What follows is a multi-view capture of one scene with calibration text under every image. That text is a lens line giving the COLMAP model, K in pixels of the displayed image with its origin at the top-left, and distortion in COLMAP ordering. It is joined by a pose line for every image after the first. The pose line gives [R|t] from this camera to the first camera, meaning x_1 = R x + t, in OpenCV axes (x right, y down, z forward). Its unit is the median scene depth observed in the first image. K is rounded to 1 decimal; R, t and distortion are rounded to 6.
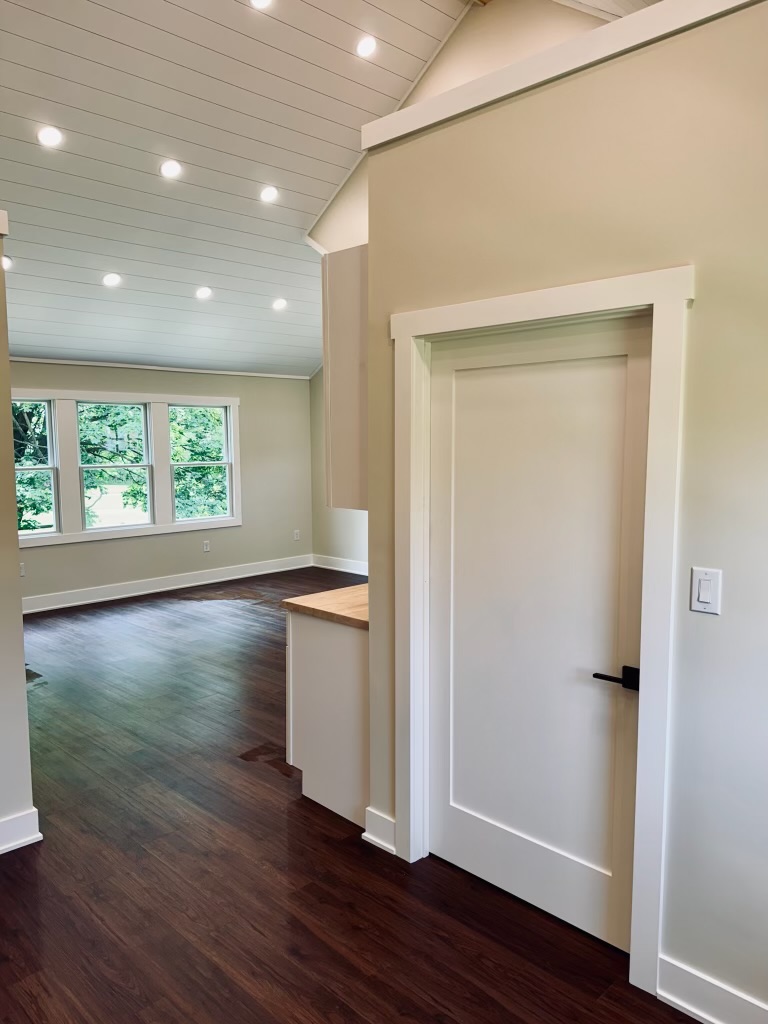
lens RADIAL K [[738.3, 0, 388.9], [0, 738.3, 517.4], [0, 0, 1]] dist [0.060496, -0.017312]
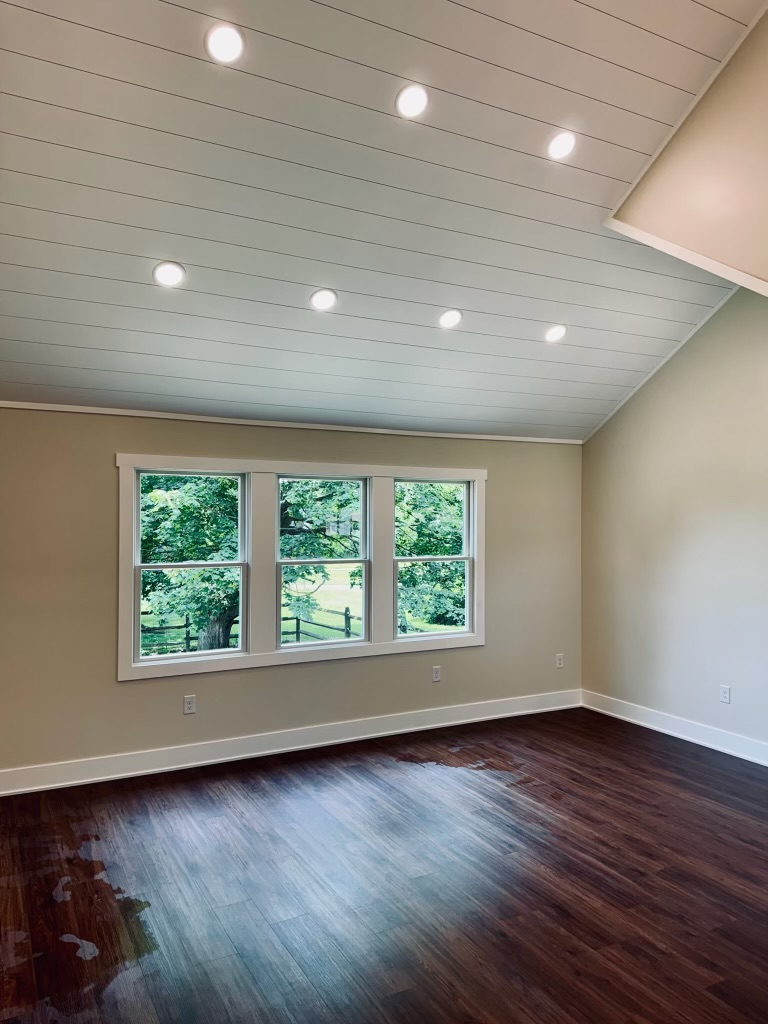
lens RADIAL K [[738.3, 0, 382.0], [0, 738.3, 512.5], [0, 0, 1]] dist [0.060496, -0.017312]
pose [[0.953039, 0.009371, -0.302702, -0.075414], [-0.043434, 0.993418, -0.105995, -0.035624], [0.299716, 0.114165, 0.947173, 0.267018]]
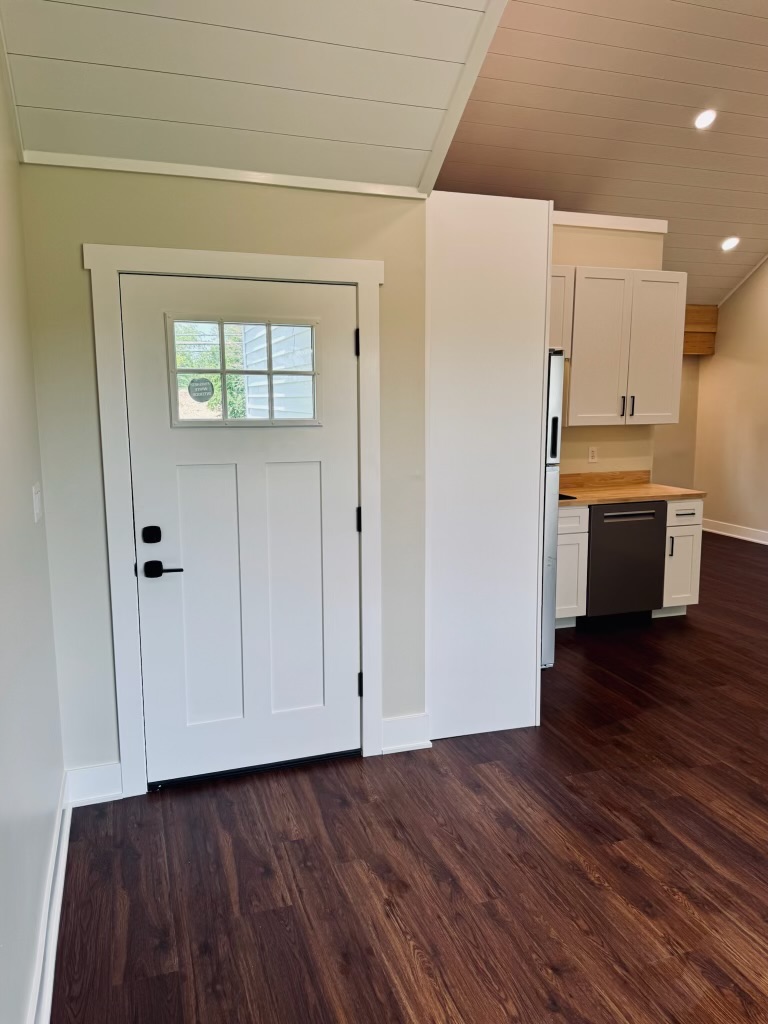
lens RADIAL K [[738.3, 0, 389.5], [0, 738.3, 514.9], [0, 0, 1]] dist [0.060496, -0.017312]
pose [[-0.890283, -0.061842, 0.451189, -0.097791], [0.054283, 0.969263, 0.239963, -0.094367], [-0.452161, 0.238127, -0.859562, 0.979197]]
